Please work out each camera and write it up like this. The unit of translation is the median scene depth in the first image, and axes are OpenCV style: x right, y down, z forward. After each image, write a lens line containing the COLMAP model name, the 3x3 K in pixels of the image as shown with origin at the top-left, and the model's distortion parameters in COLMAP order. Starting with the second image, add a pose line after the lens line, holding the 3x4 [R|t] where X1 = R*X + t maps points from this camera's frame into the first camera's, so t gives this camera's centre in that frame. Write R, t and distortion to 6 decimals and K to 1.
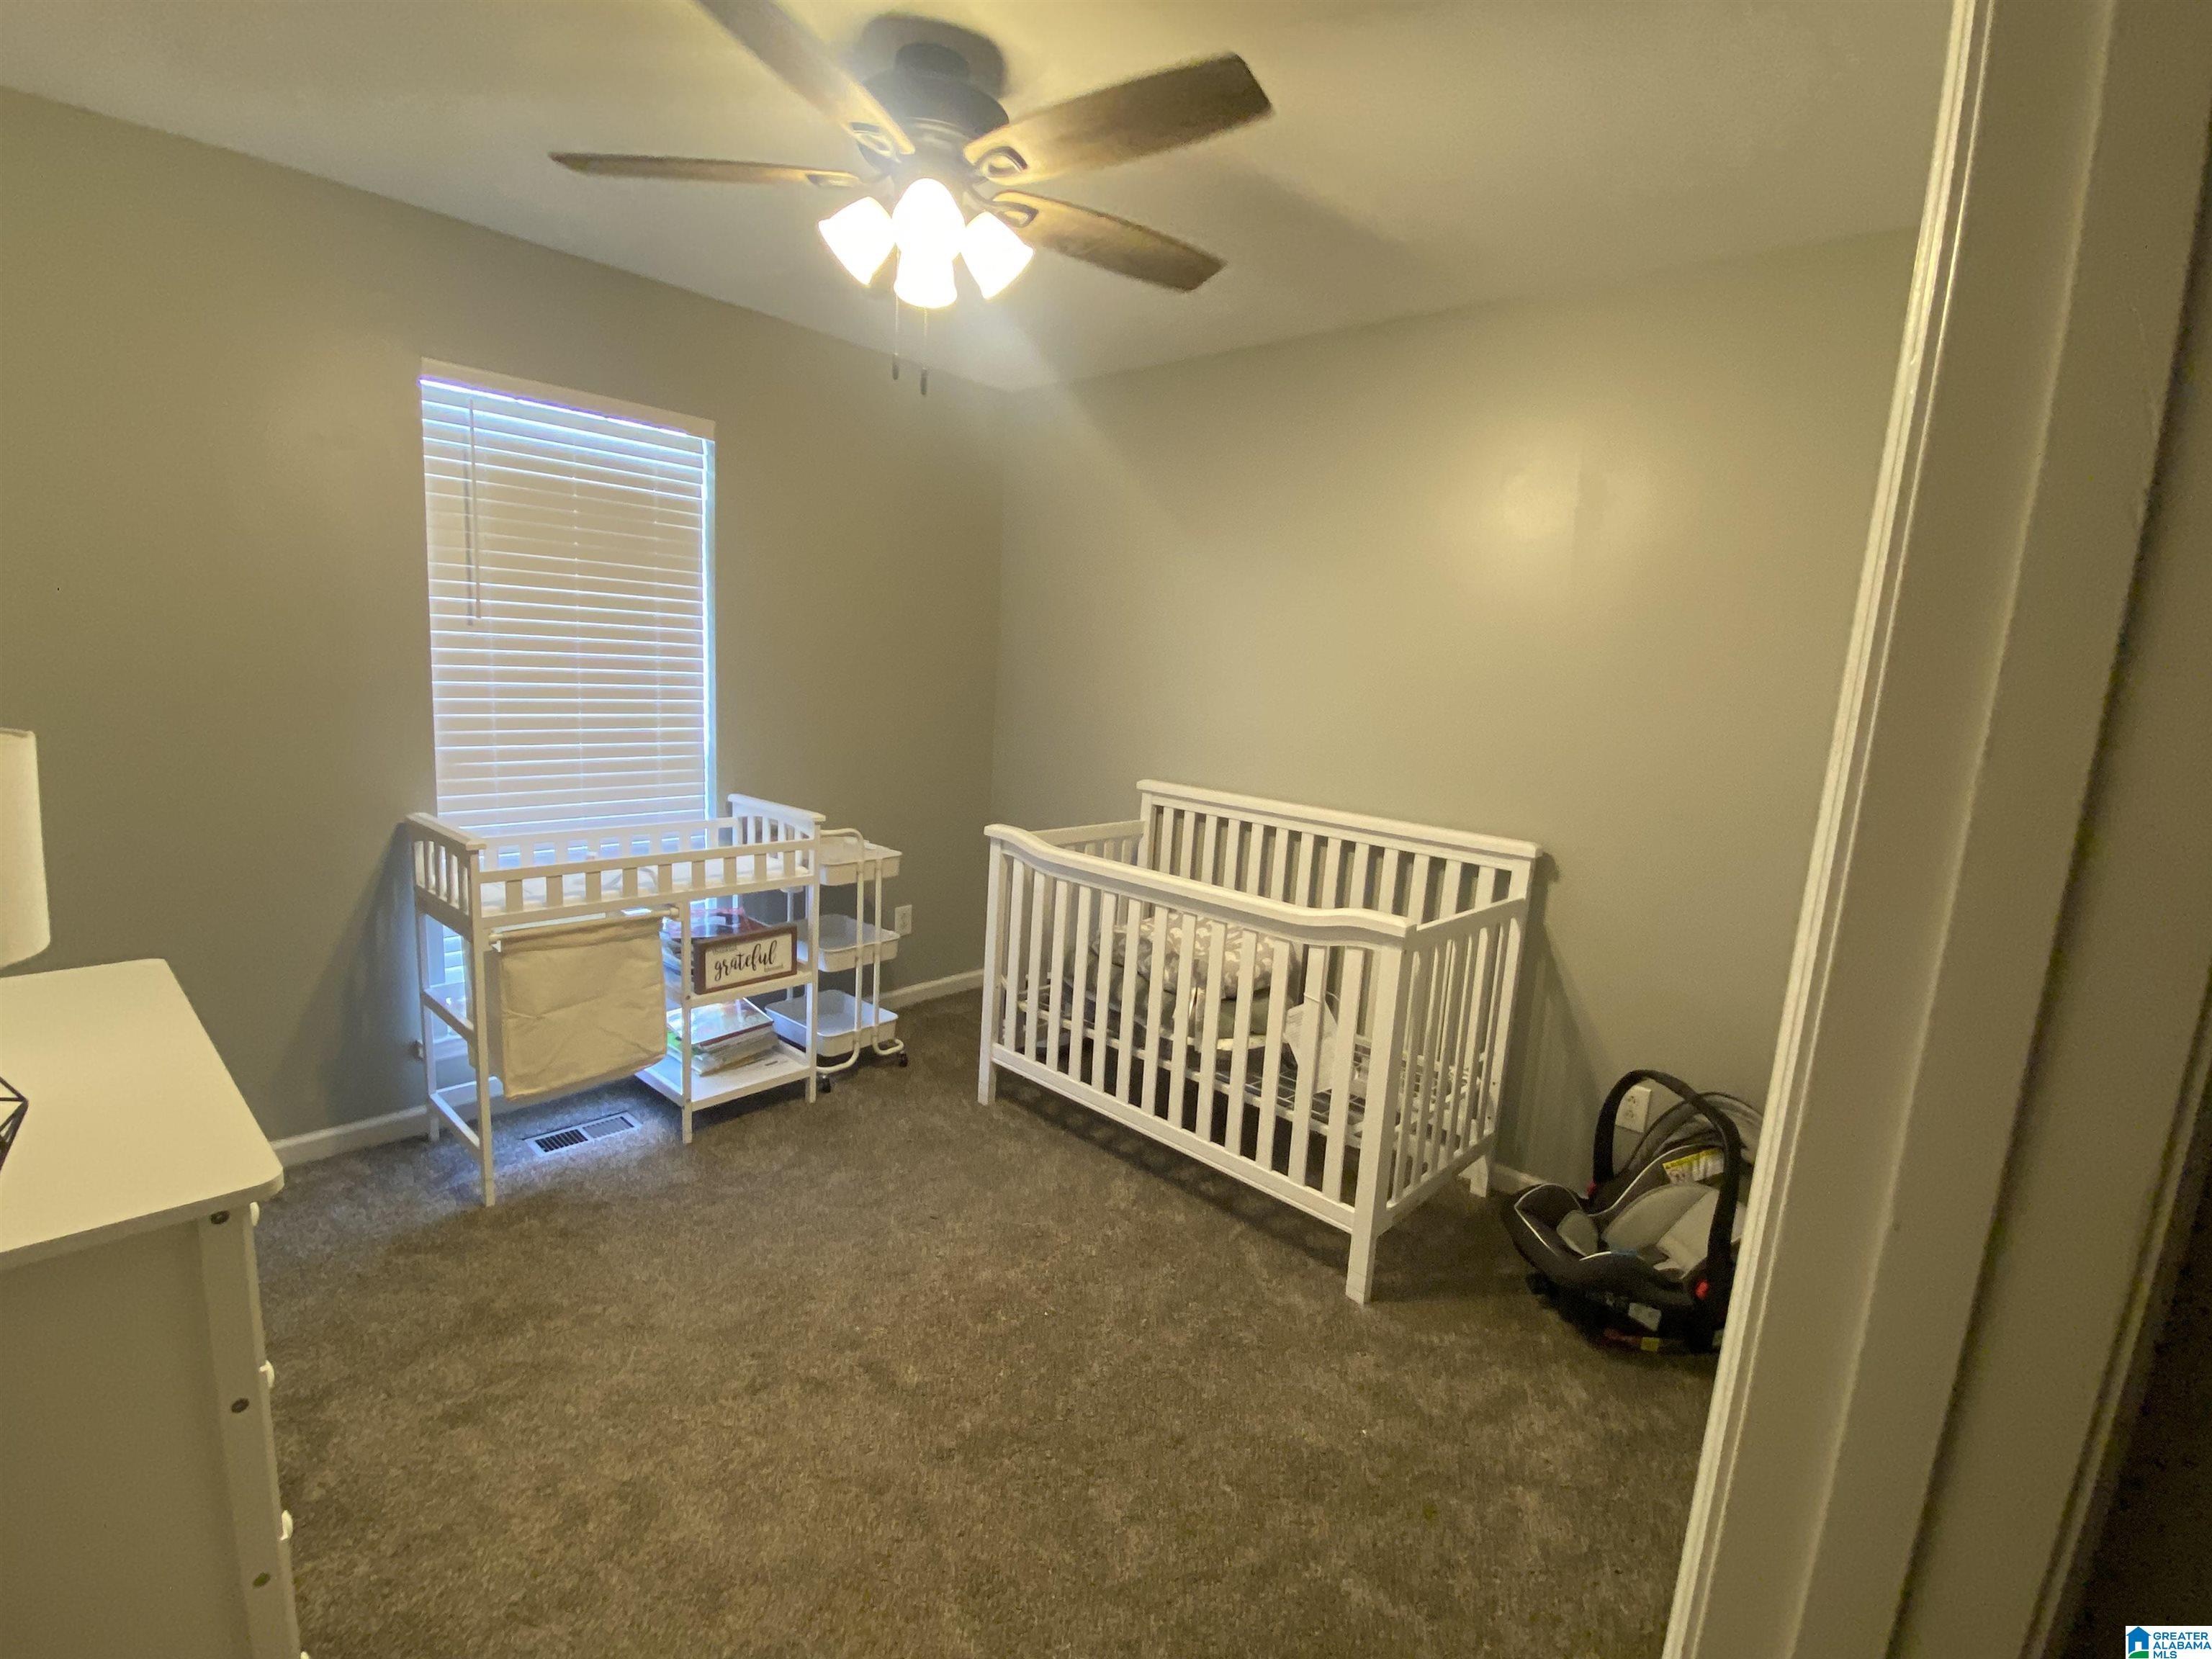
lens RADIAL K [[990.3, 0, 1108.3], [0, 990.3, 827.3], [0, 0, 1]] dist [0.011722, -0.017270]
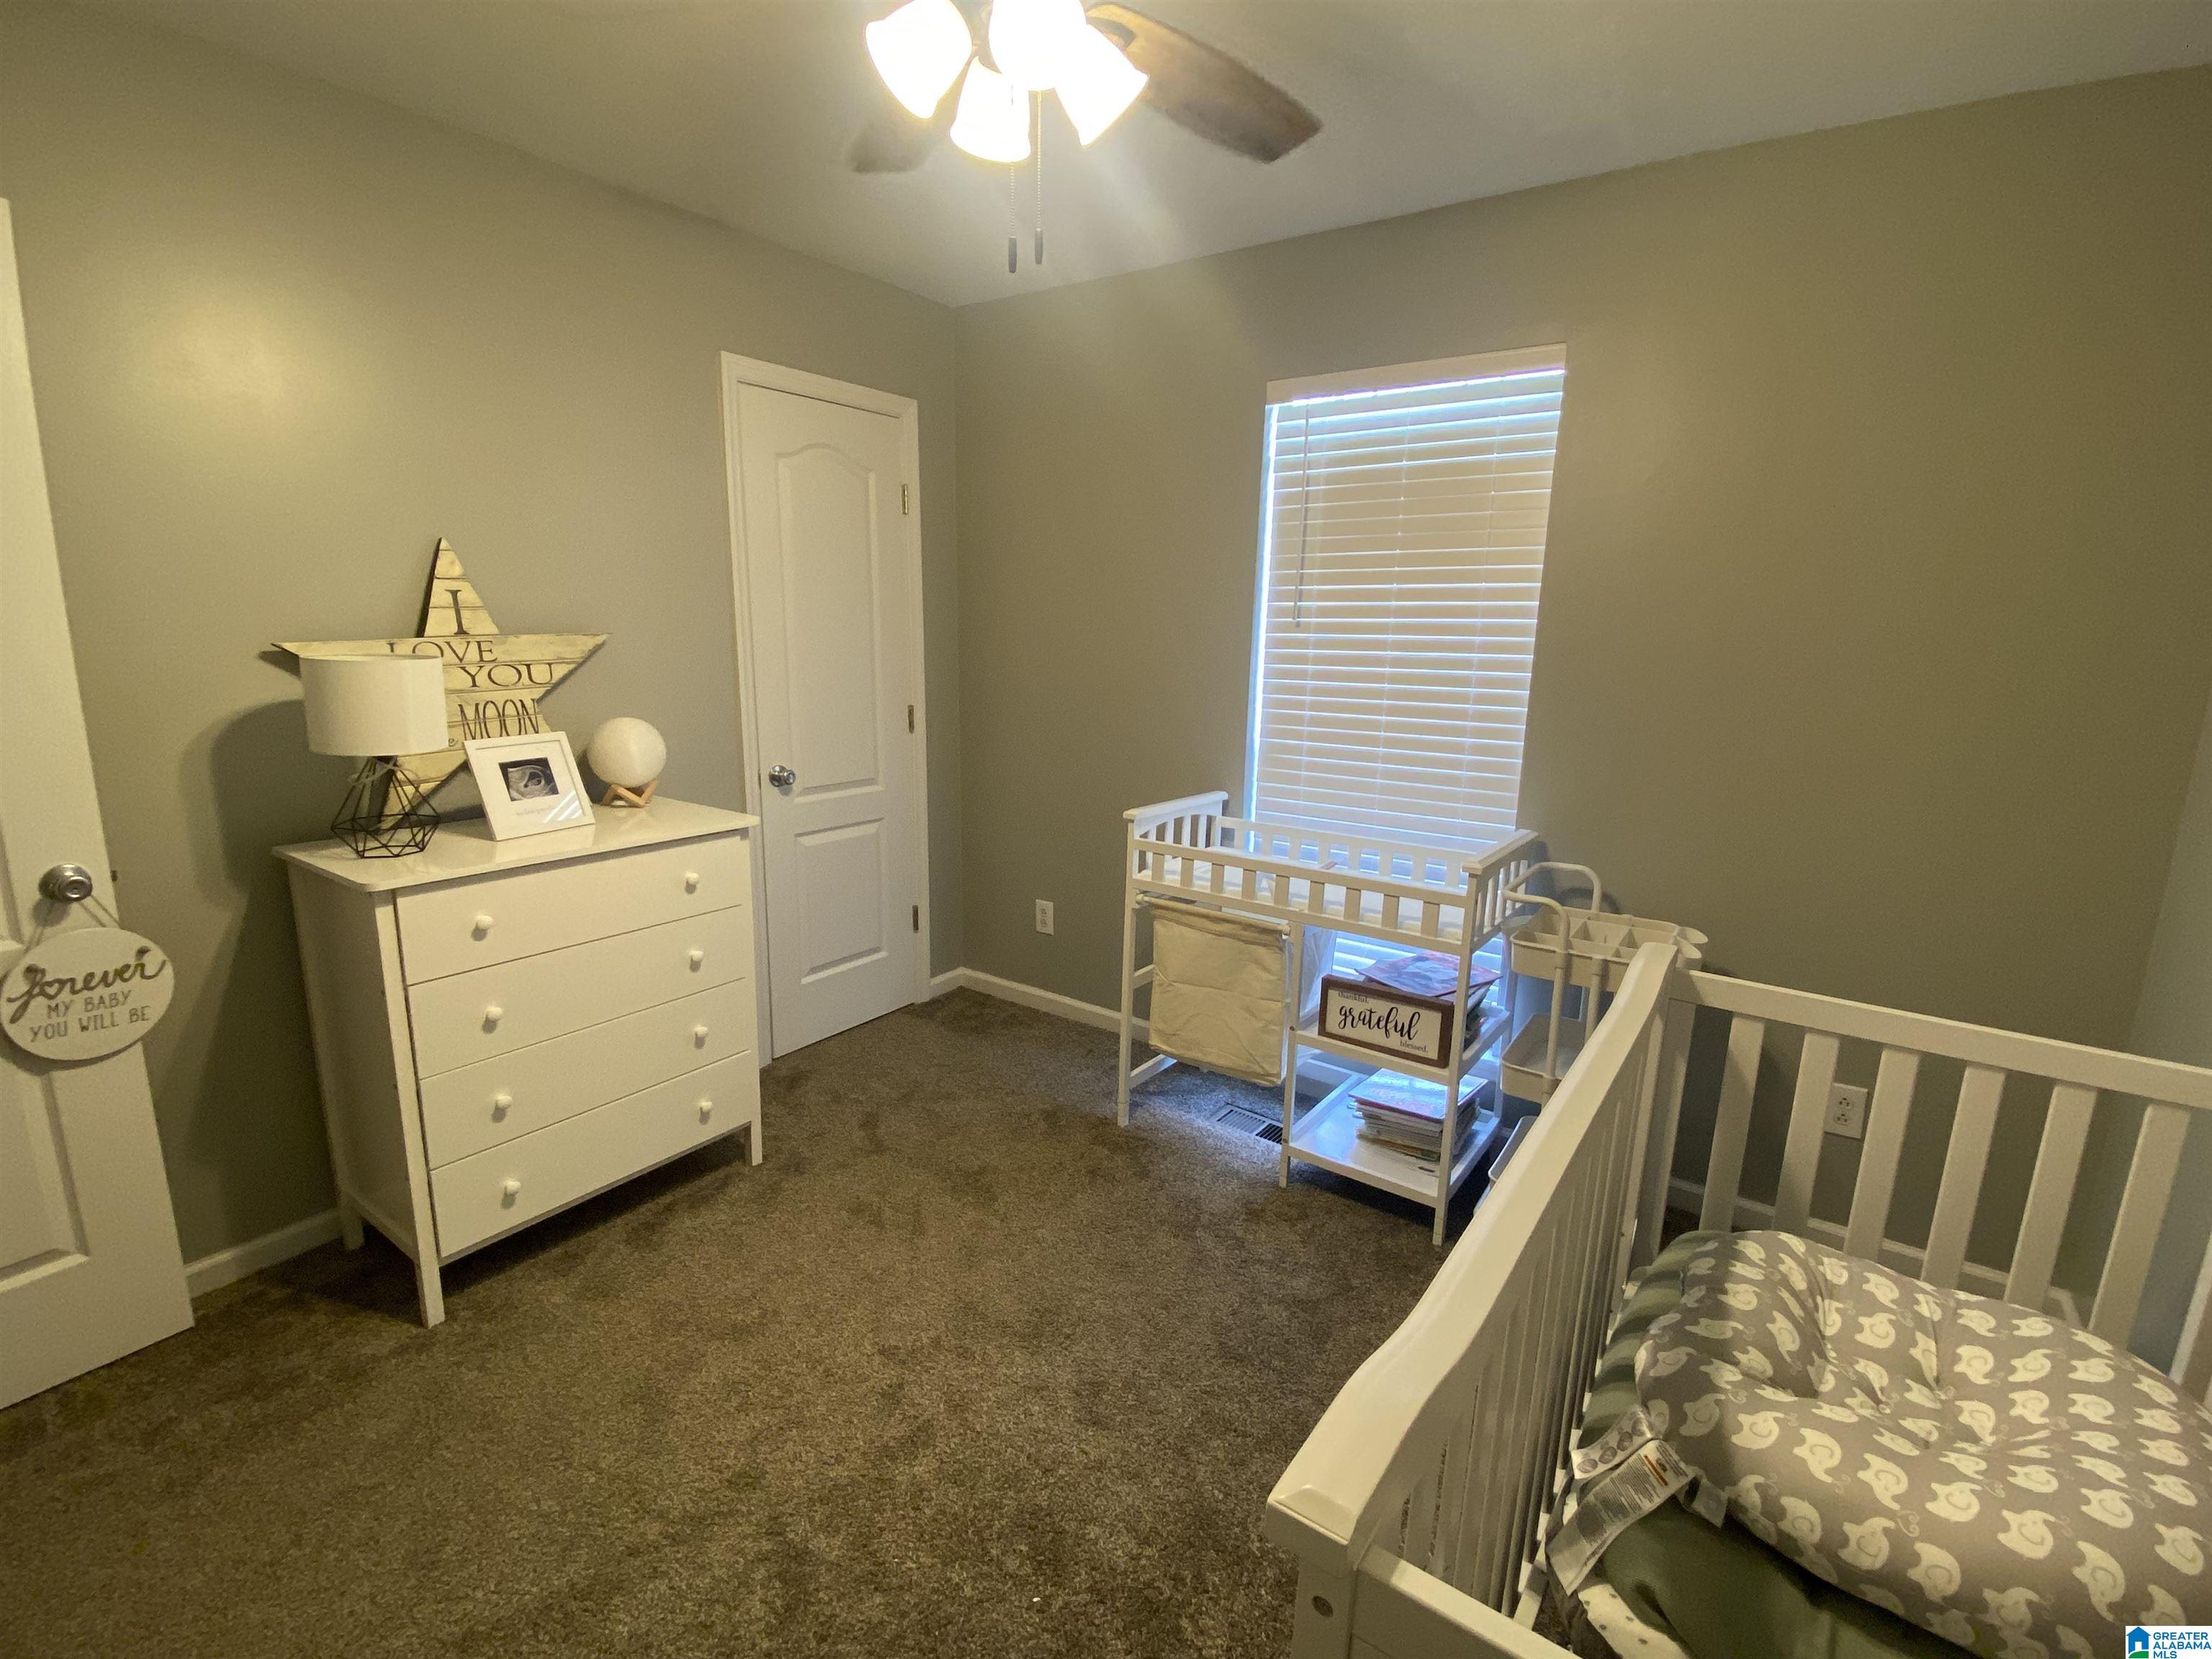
lens RADIAL K [[990.3, 0, 1107.5], [0, 990.3, 835.3], [0, 0, 1]] dist [0.011722, -0.017270]
pose [[0.121364, 0.148179, -0.981485, 0.401480], [-0.172164, 0.976950, 0.126206, -0.082574], [0.977563, 0.153660, 0.144078, 0.667577]]
